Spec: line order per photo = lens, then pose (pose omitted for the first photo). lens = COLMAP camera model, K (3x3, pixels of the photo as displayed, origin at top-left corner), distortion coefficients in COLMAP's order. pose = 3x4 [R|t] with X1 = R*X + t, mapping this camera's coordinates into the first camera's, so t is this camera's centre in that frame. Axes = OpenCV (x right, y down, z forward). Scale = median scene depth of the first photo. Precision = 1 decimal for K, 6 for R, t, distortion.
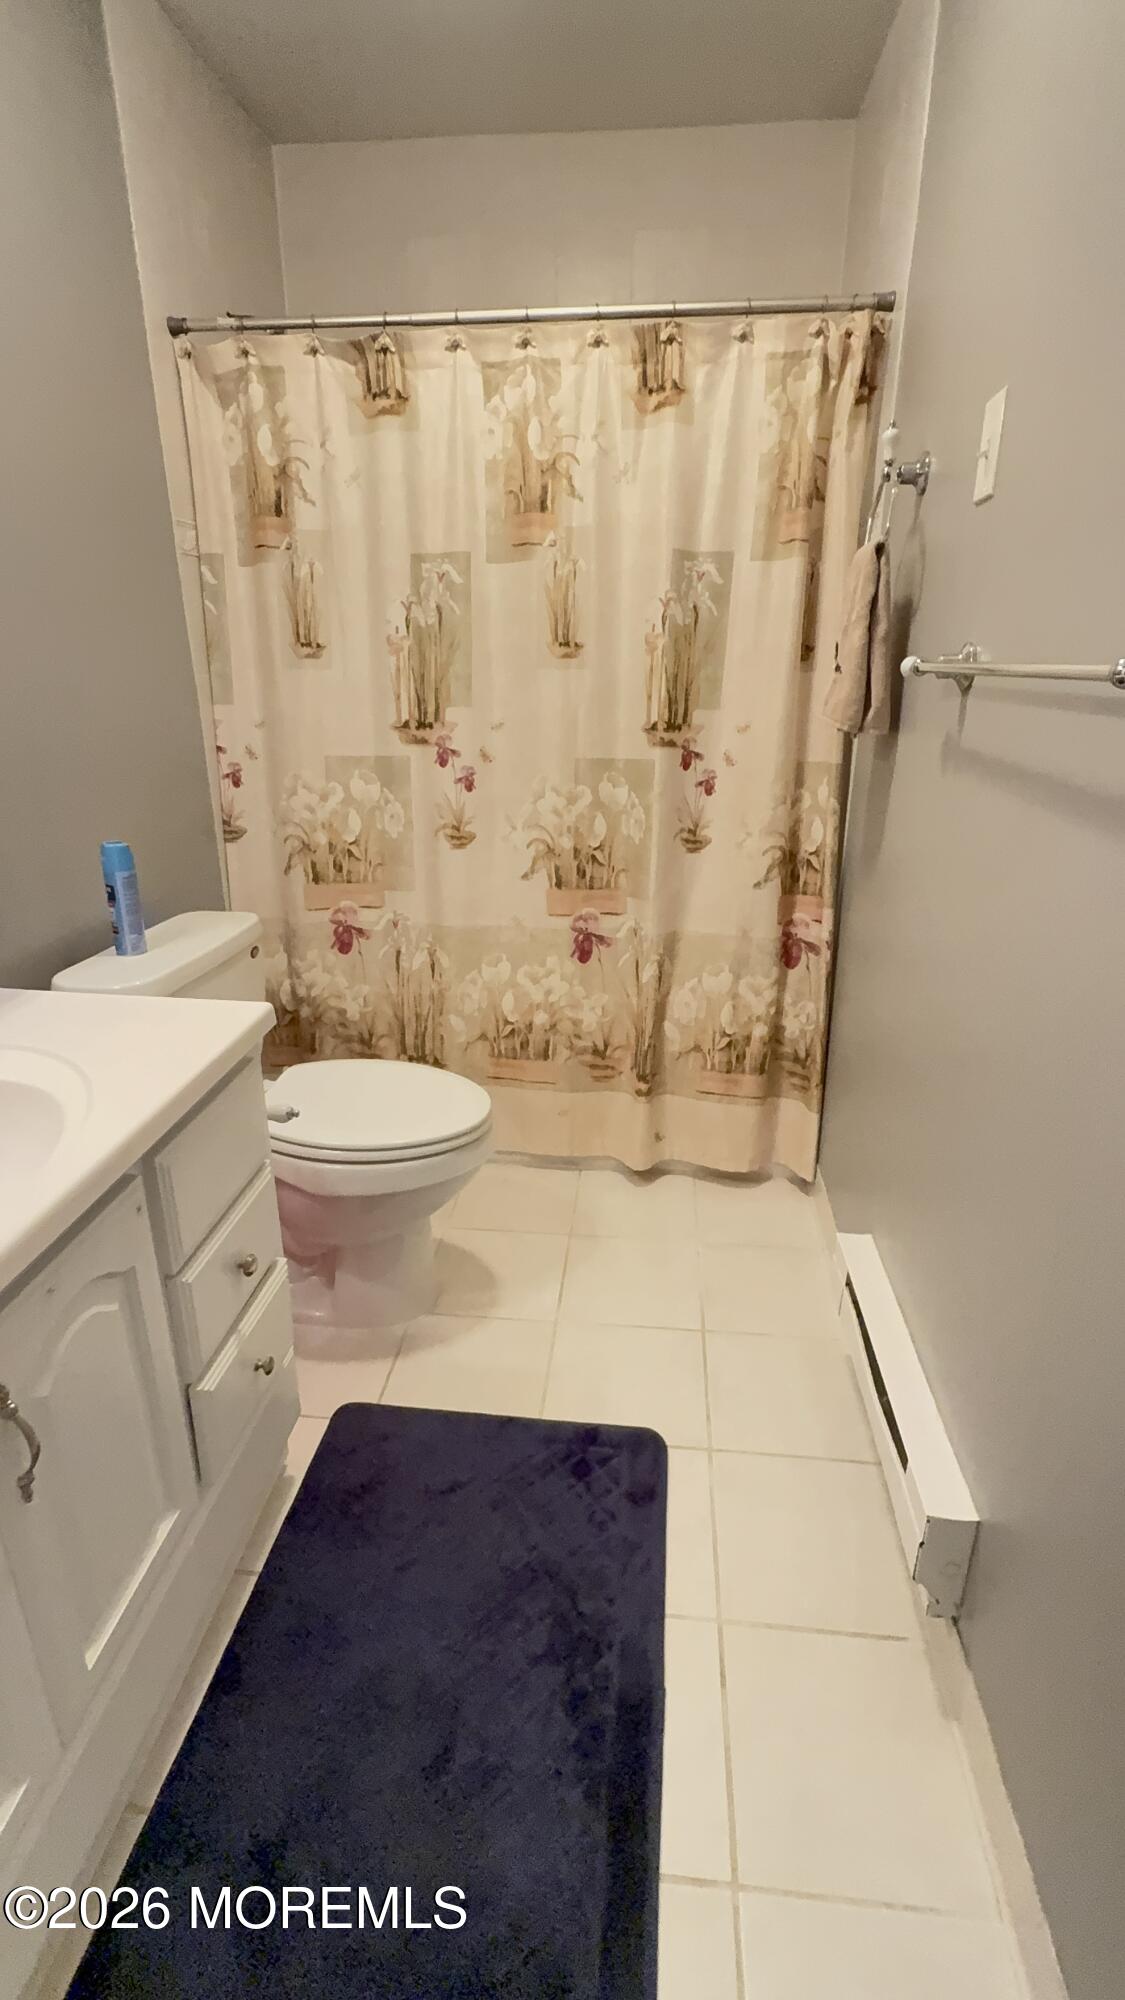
lens RADIAL K [[914.3, 0, 565.2], [0, 914.3, 998.2], [0, 0, 1]] dist [0.000160, -0.000362]
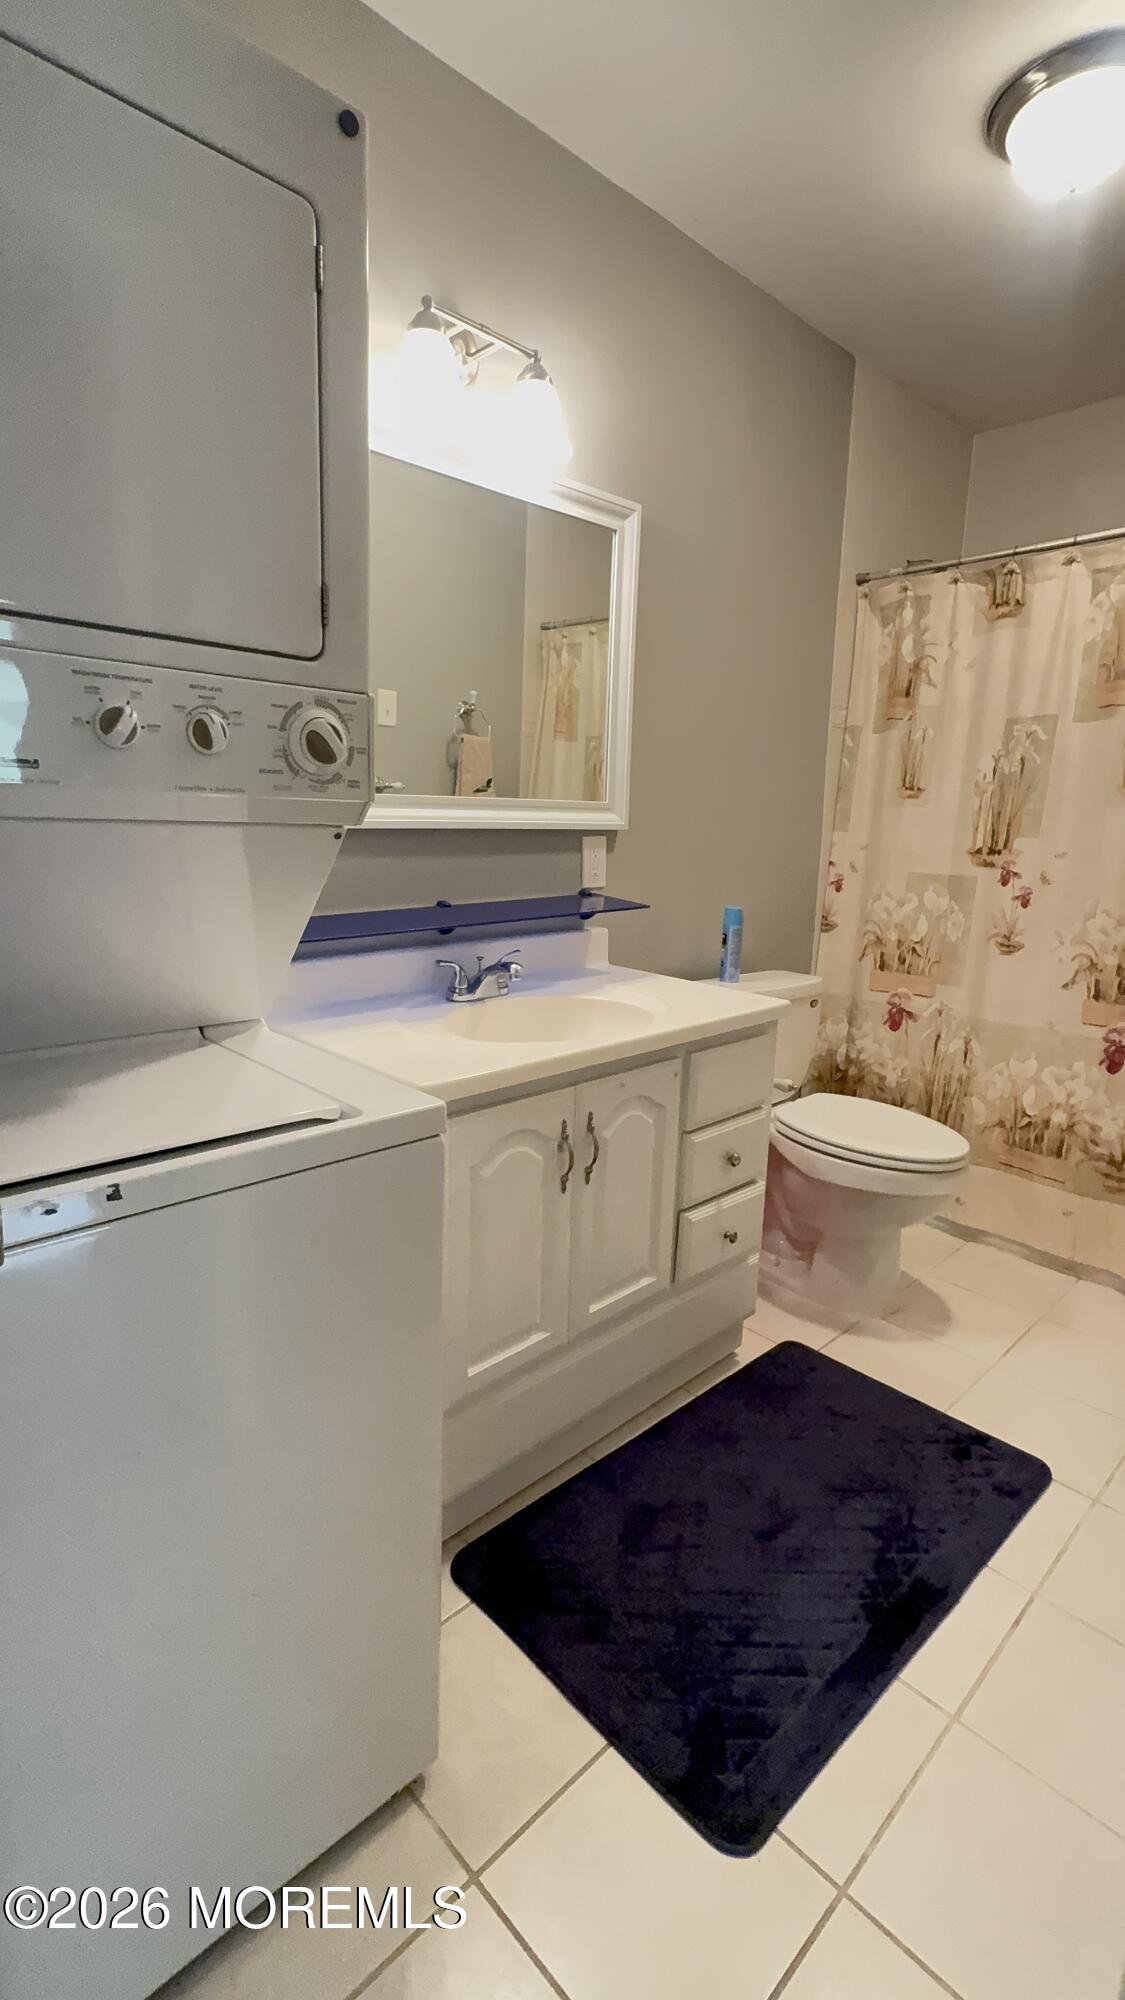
lens RADIAL K [[914.3, 0, 559.9], [0, 914.3, 1000.1], [0, 0, 1]] dist [0.000160, -0.000362]
pose [[0.758056, 0.144037, -0.636086, 0.215734], [-0.247652, 0.965829, -0.076435, 0.130325], [0.603341, 0.215470, 0.767823, -0.241264]]
